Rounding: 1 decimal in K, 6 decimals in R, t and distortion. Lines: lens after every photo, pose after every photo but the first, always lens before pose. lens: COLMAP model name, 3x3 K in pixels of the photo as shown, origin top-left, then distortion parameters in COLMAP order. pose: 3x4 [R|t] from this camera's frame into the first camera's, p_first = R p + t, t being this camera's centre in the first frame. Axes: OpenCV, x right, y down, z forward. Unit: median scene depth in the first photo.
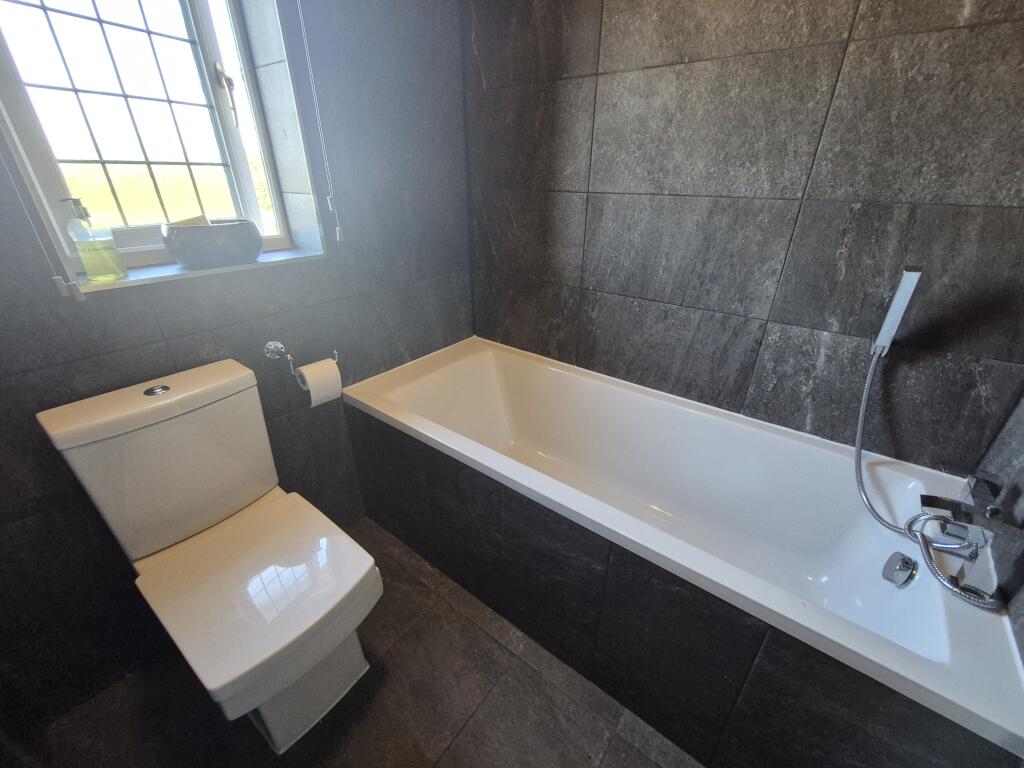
lens RADIAL K [[418.9, 0, 513.6], [0, 418.9, 388.5], [0, 0, 1]] dist [-0.000062, -0.000088]
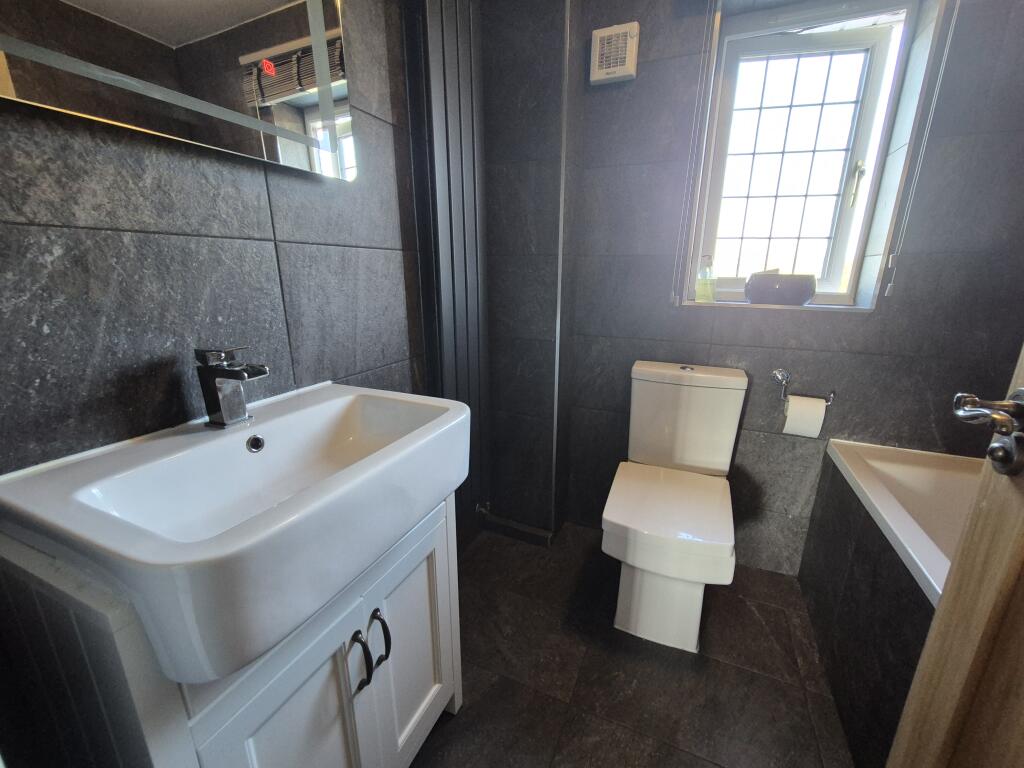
lens RADIAL K [[418.9, 0, 511.7], [0, 418.9, 386.2], [0, 0, 1]] dist [-0.000062, -0.000088]
pose [[0.225416, 0.255911, -0.940052, 0.412230], [-0.443642, 0.886006, 0.134817, 0.116725], [0.867392, 0.386656, 0.313253, -0.037574]]
